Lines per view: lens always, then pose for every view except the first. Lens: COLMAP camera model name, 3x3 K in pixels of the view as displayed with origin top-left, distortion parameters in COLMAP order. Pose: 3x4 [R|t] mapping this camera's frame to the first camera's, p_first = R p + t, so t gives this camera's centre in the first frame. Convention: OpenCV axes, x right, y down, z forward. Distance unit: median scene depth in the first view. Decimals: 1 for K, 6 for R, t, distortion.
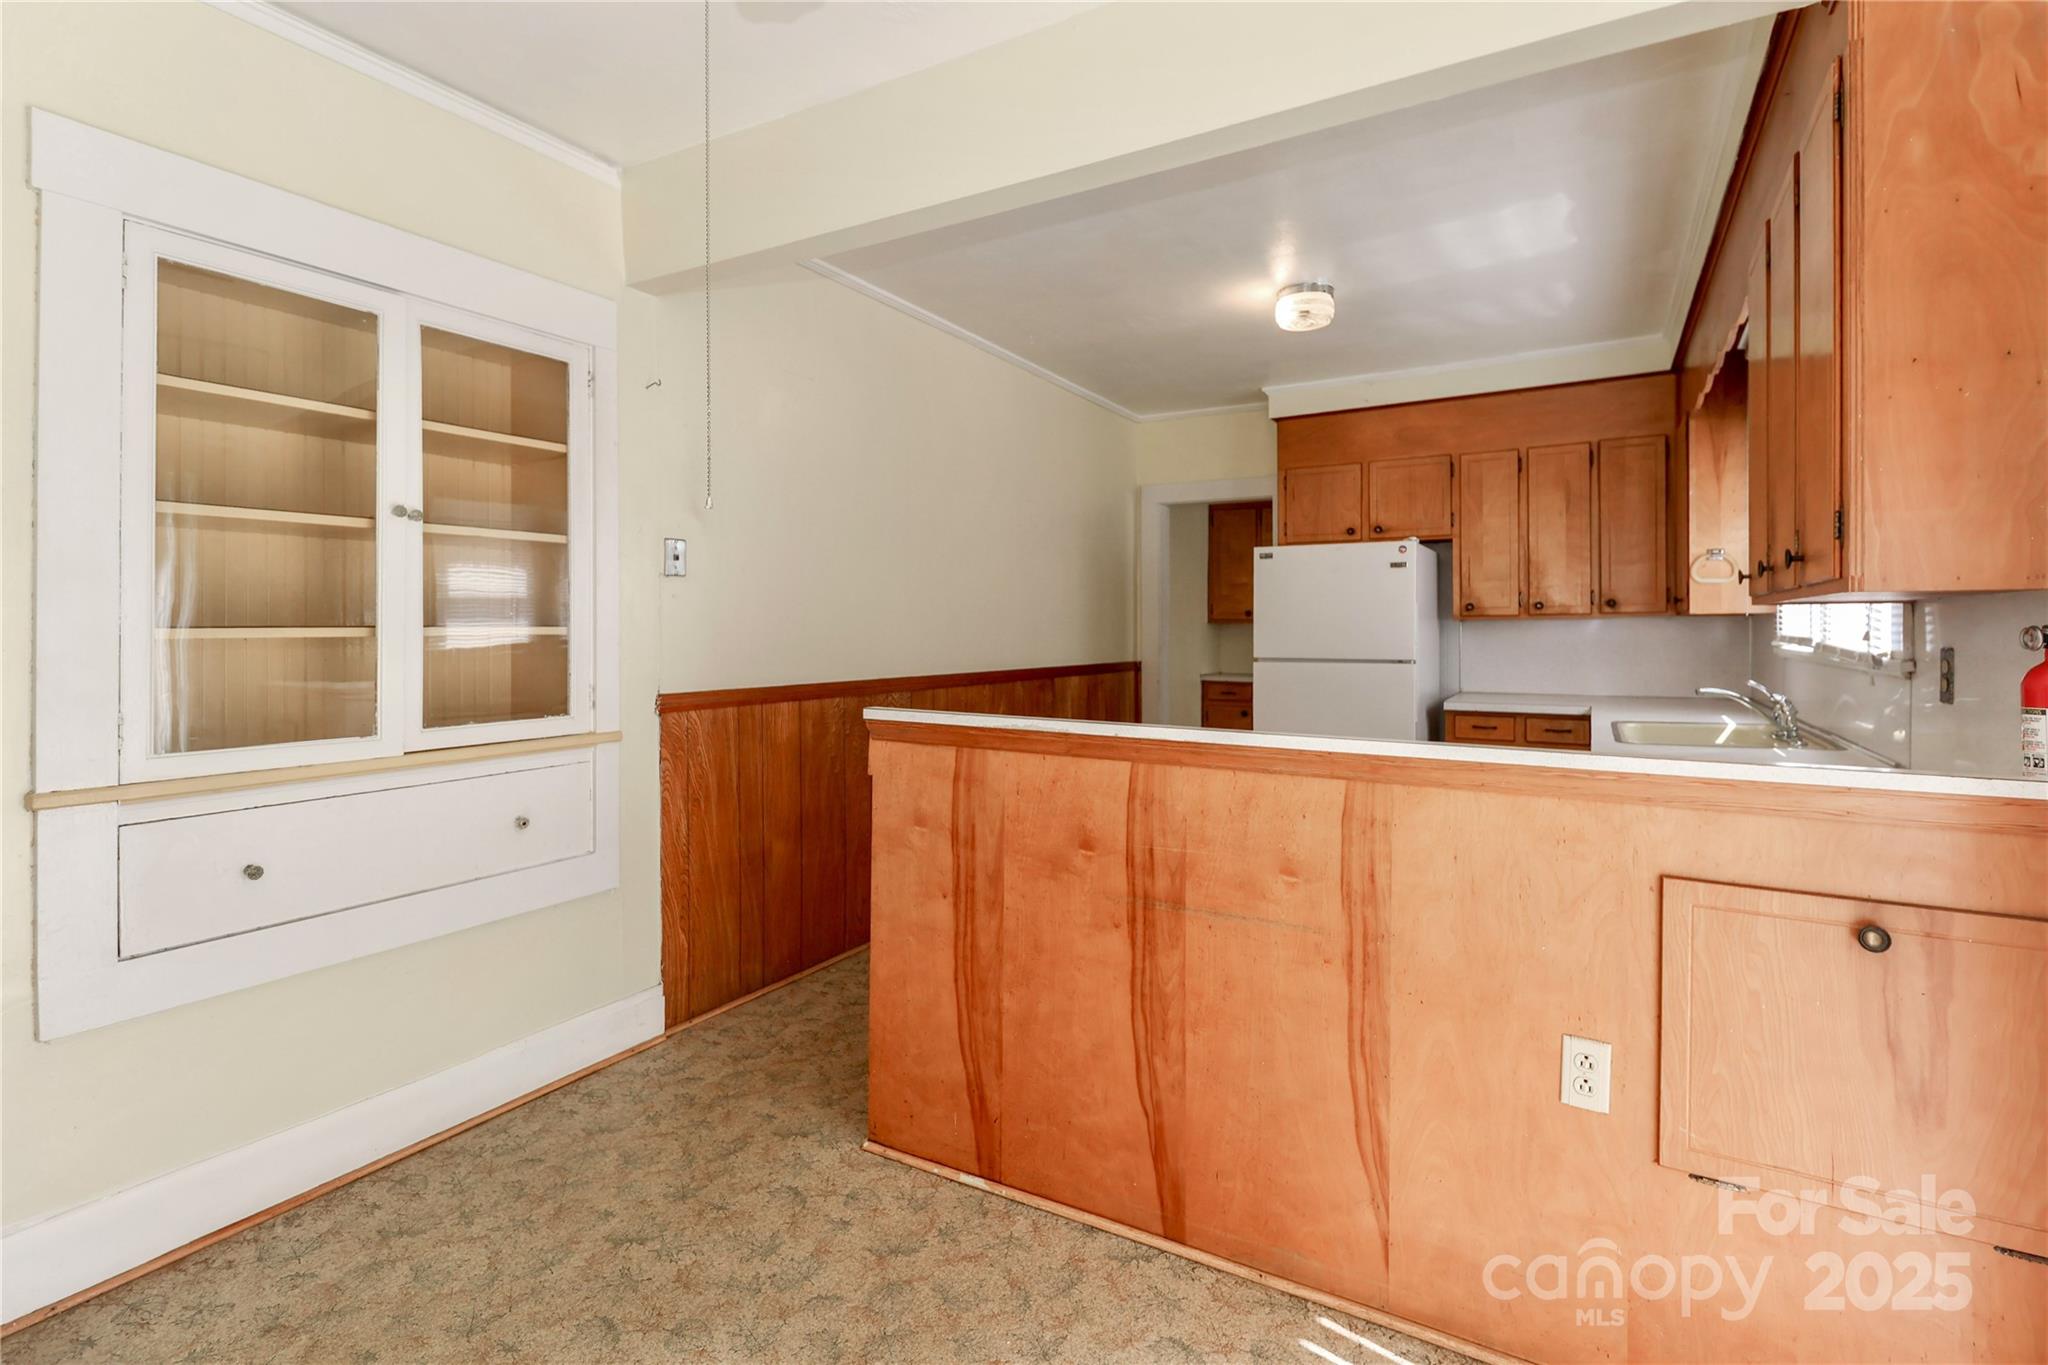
lens RADIAL K [[1012.7, 0, 1016.0], [0, 1012.7, 627.8], [0, 0, 1]] dist [0.006099, -0.000319]
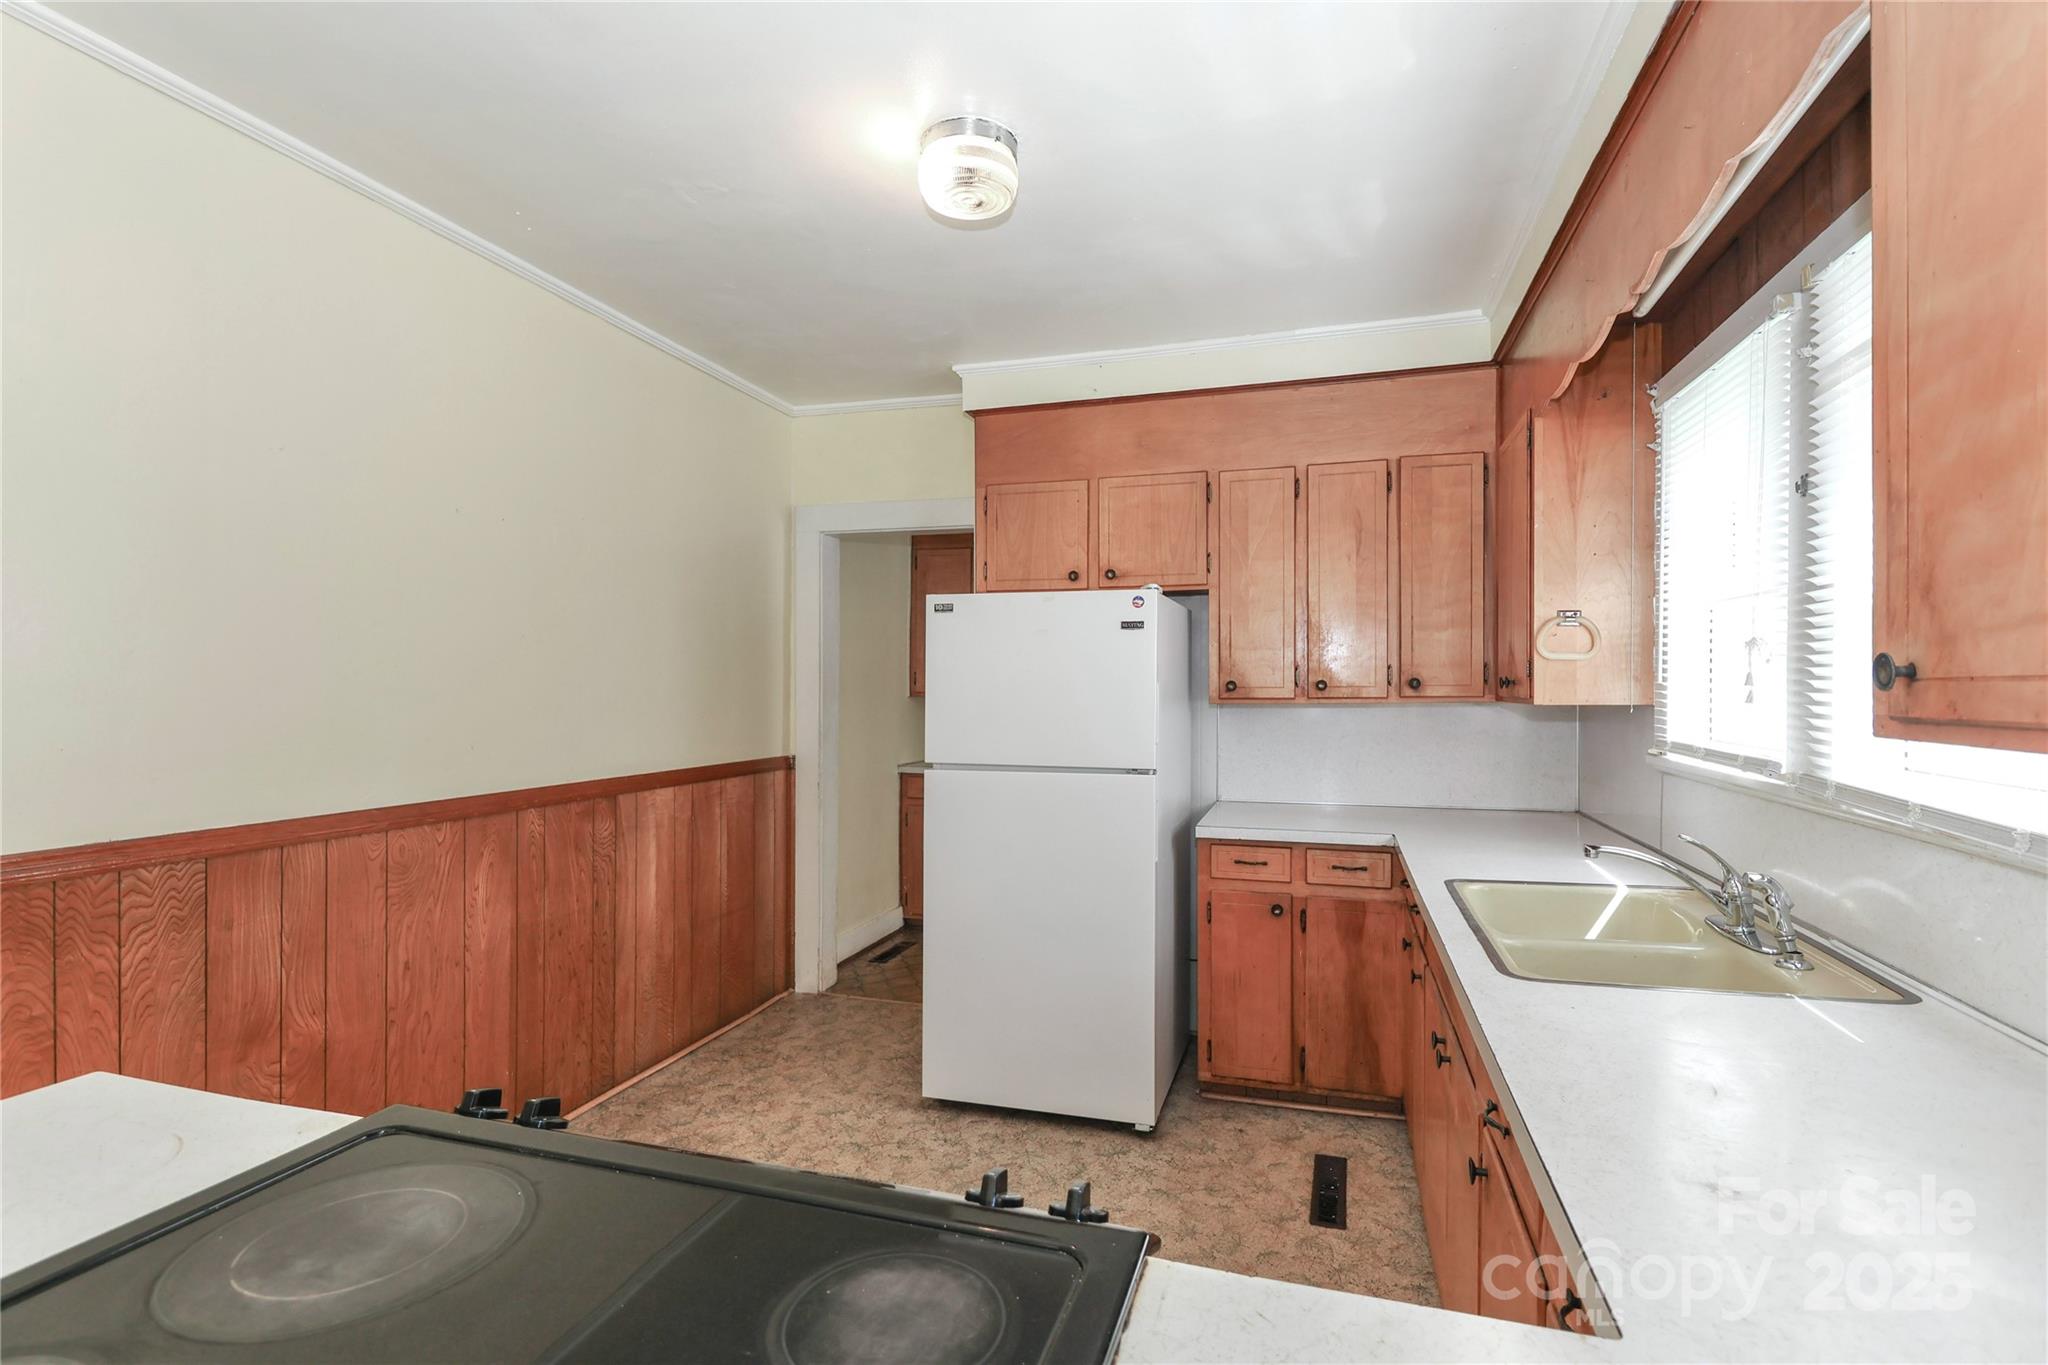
lens RADIAL K [[1012.7, 0, 1021.7], [0, 1012.7, 683.1], [0, 0, 1]] dist [0.006099, -0.000319]
pose [[0.974717, 0.004162, 0.223405, 0.152260], [-0.004120, 0.999991, -0.000652, -0.022457], [-0.223406, -0.000285, 0.974725, 0.355600]]
